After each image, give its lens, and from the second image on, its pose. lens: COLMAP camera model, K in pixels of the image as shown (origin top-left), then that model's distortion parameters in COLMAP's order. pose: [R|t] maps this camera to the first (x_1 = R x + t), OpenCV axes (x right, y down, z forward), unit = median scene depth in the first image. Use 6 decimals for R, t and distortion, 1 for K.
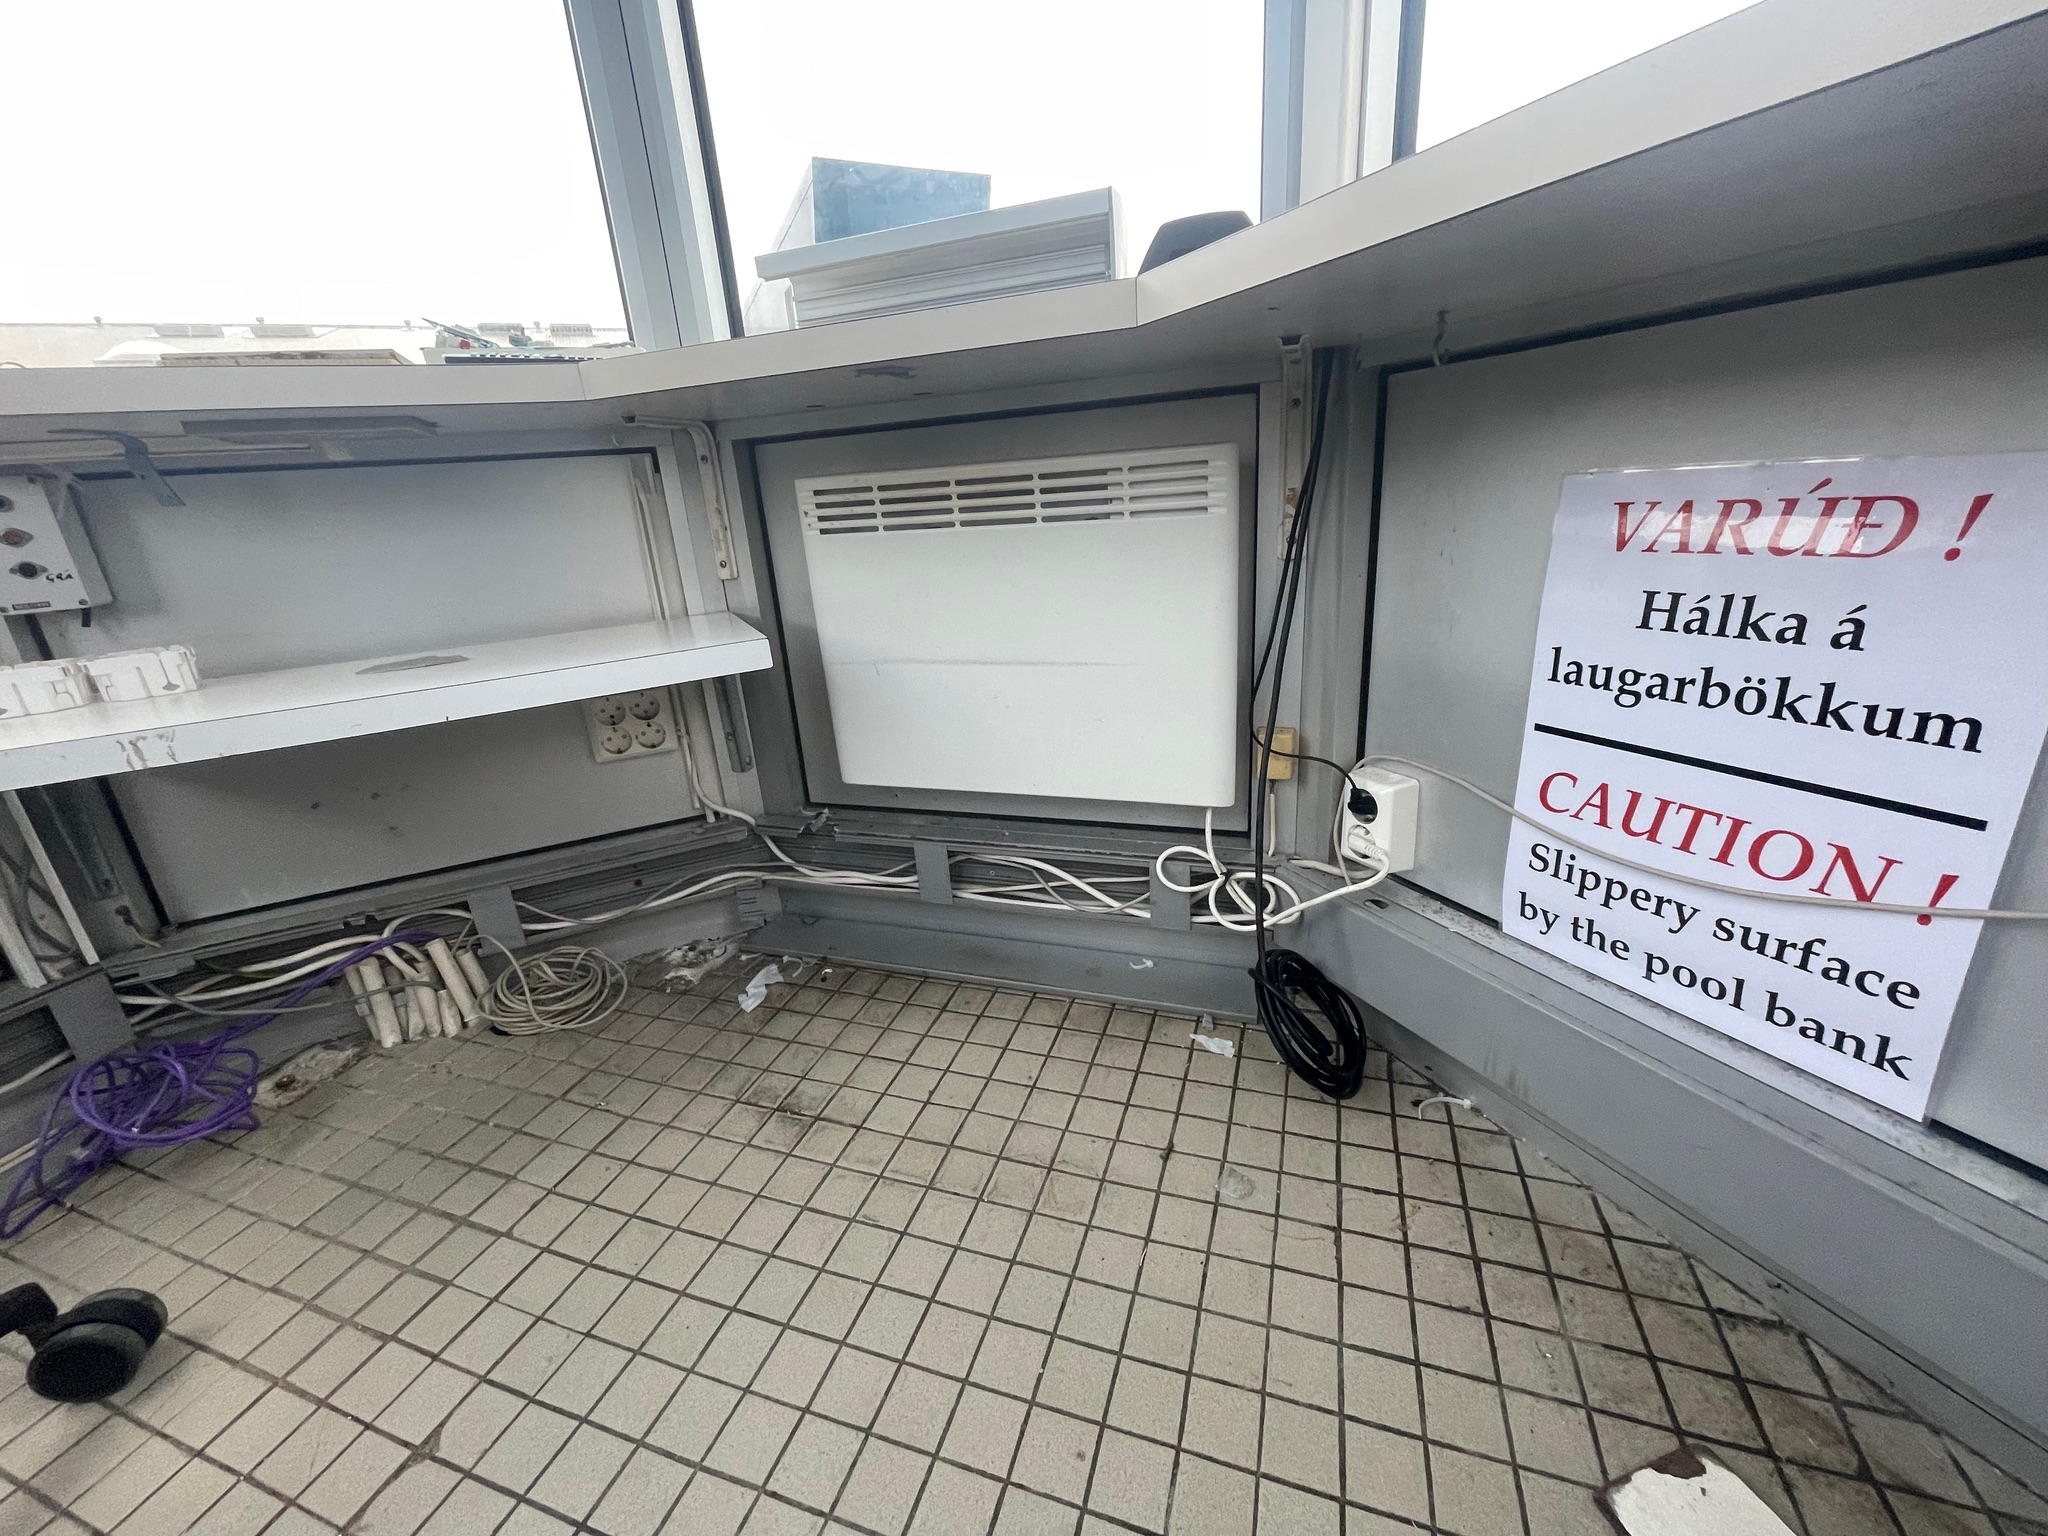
lens RADIAL K [[825.2, 0, 1024.6], [0, 825.2, 765.5], [0, 0, 1]] dist [-0.001272, 0.000514]
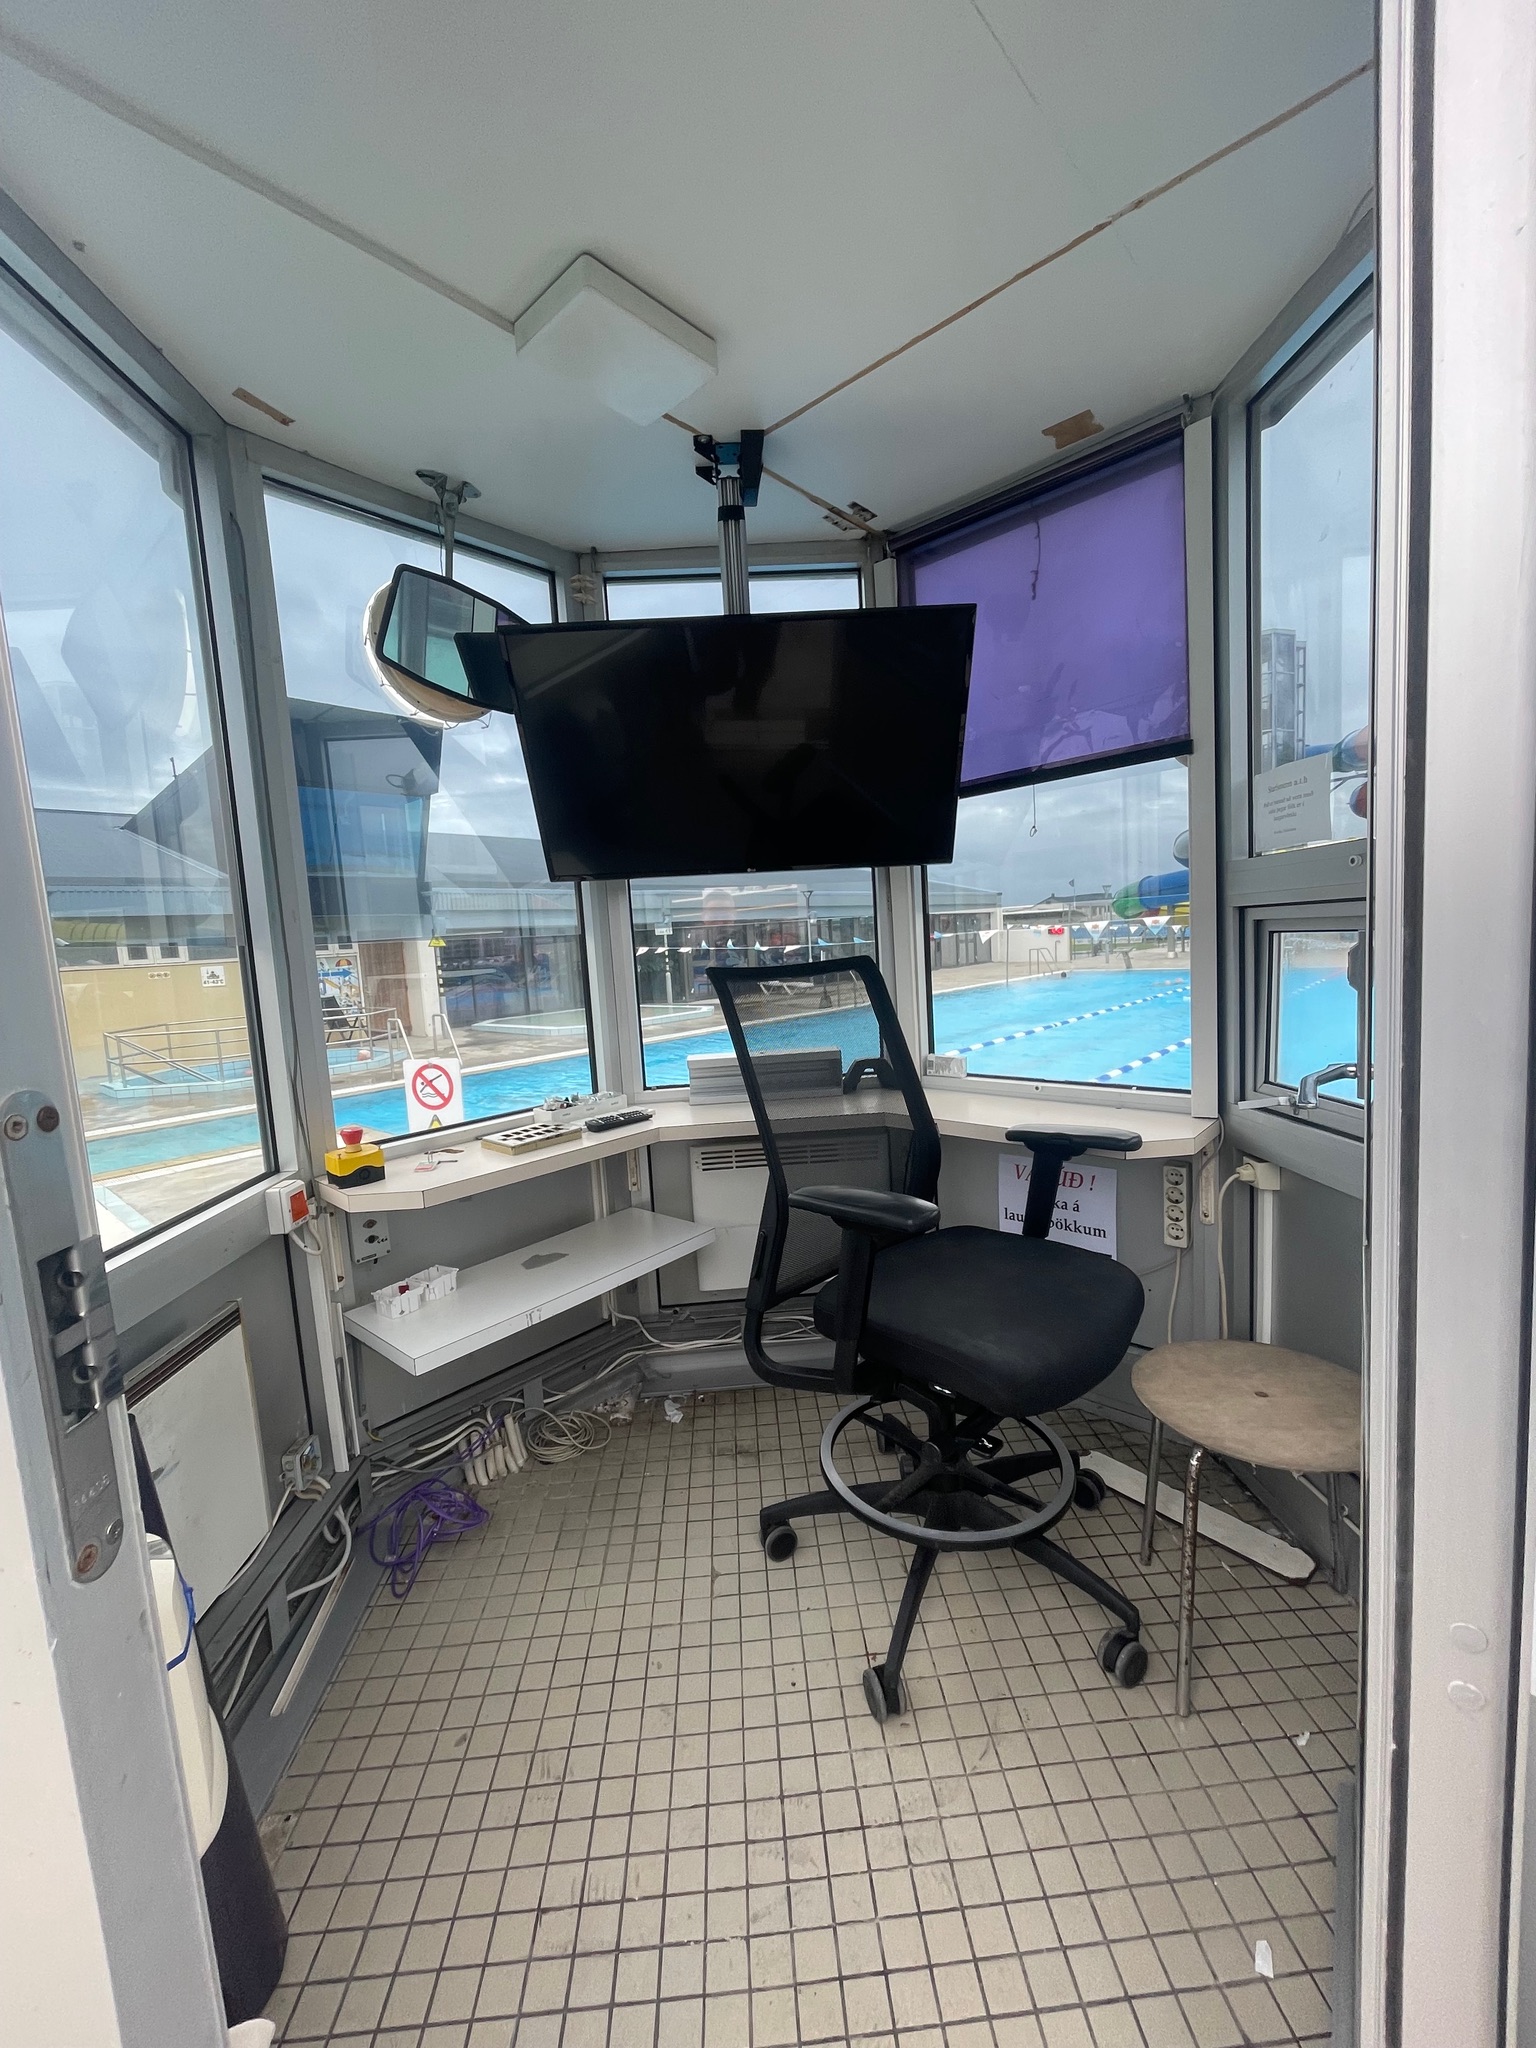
lens RADIAL K [[825.2, 0, 770.4], [0, 825.2, 1022.5], [0, 0, 1]] dist [-0.001272, 0.000514]
pose [[0.924105, -0.022722, 0.381462, -1.274766], [0.116769, 0.967276, -0.225261, -0.216604], [-0.363860, 0.252708, 0.896518, -1.554649]]
